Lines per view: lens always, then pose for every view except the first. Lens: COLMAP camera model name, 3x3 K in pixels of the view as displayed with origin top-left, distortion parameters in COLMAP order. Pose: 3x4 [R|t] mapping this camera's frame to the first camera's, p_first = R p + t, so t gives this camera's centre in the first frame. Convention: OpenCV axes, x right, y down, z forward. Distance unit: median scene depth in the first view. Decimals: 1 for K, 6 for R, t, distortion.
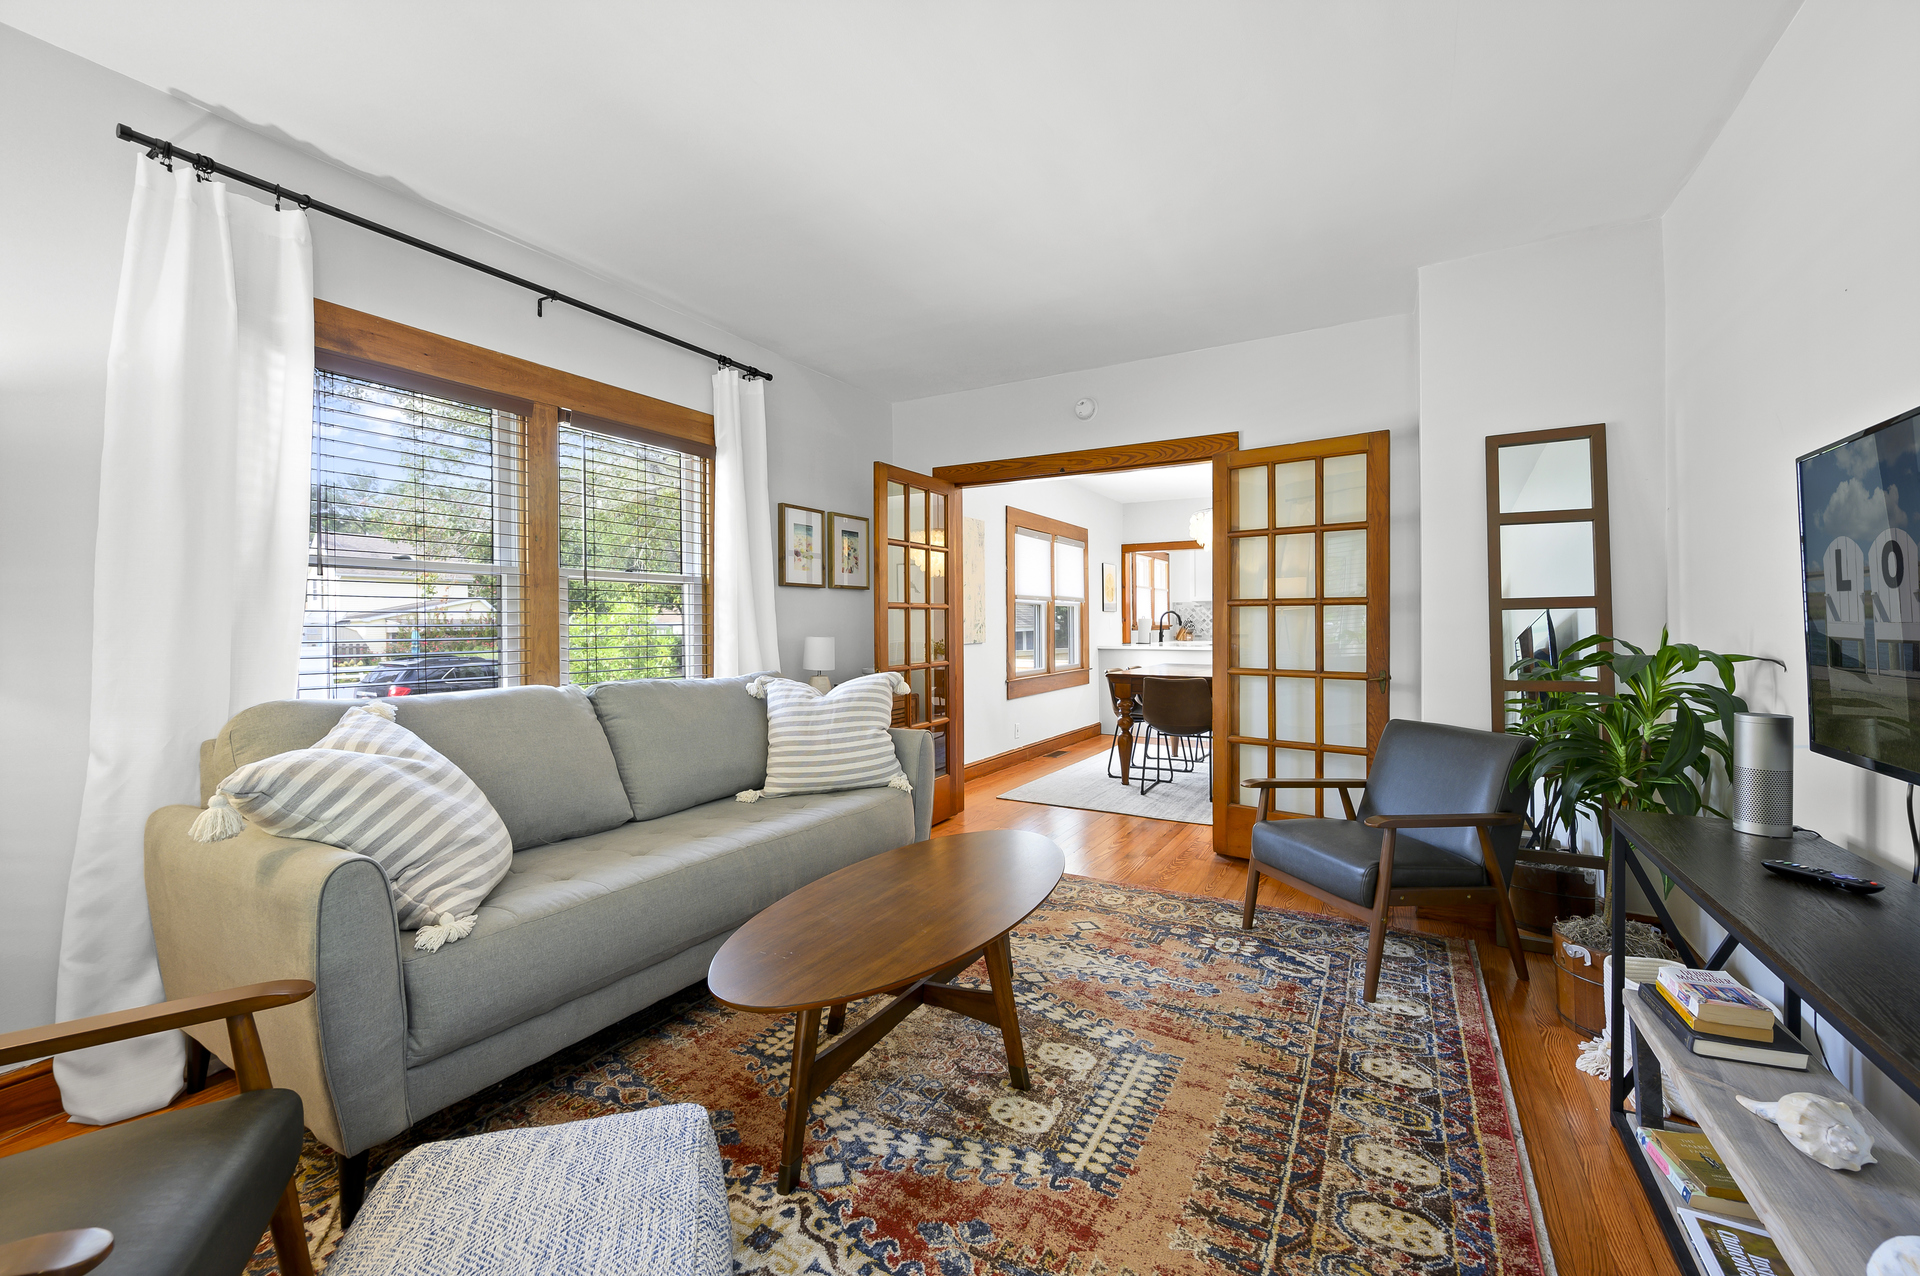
lens RADIAL K [[758.4, 0, 960.7], [0, 758.4, 630.0], [0, 0, 1]] dist [-0.002019, -0.000404]
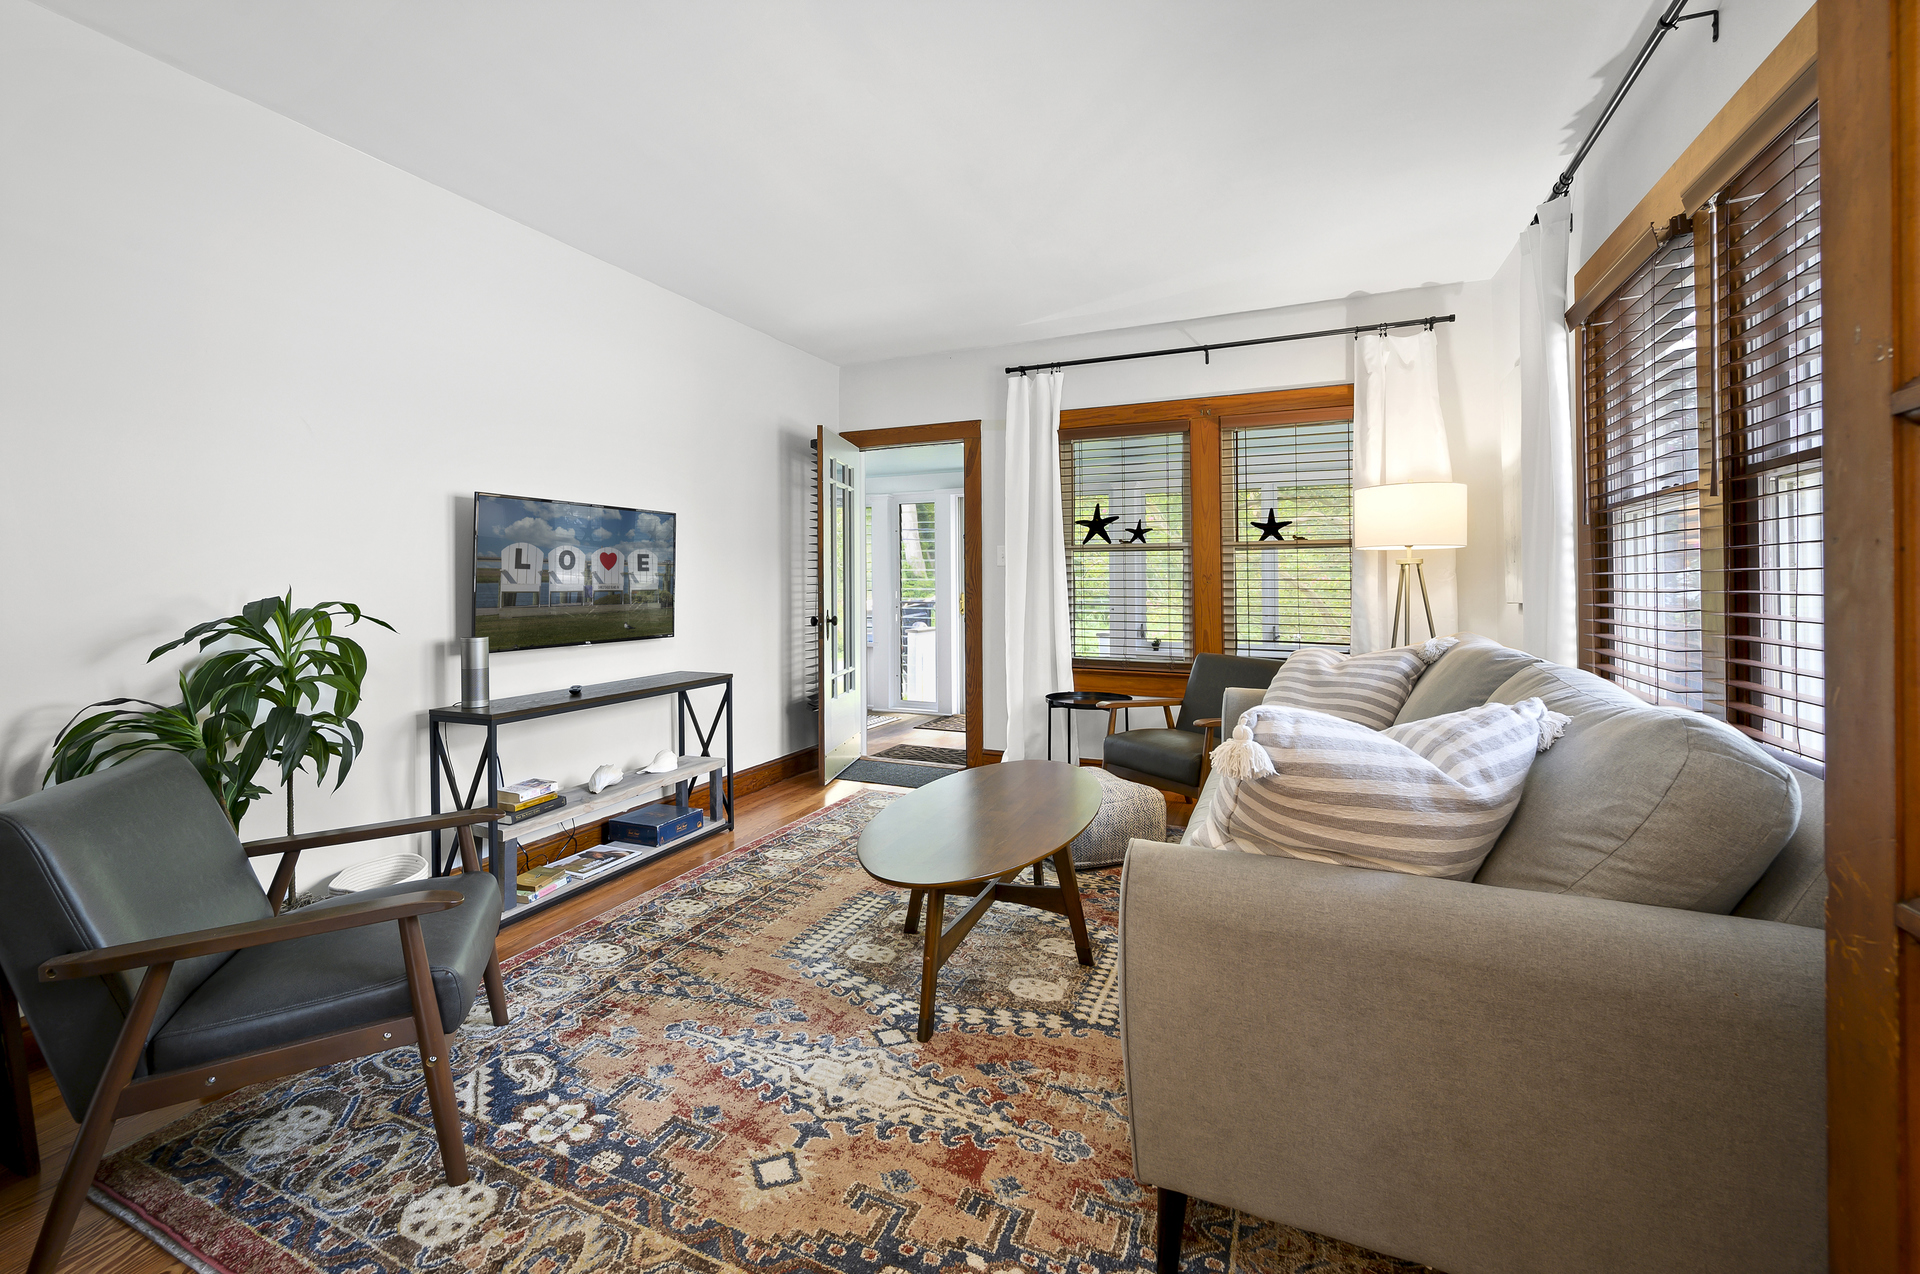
lens RADIAL K [[803.4, 0, 960.5], [0, 803.4, 586.4], [0, 0, 1]] dist [0.000397, -0.000015]
pose [[-0.991909, 0.011839, -0.126400, 0.134480], [0.010479, 0.999880, 0.011420, -0.009722], [0.126520, 0.010003, -0.991914, 1.967044]]
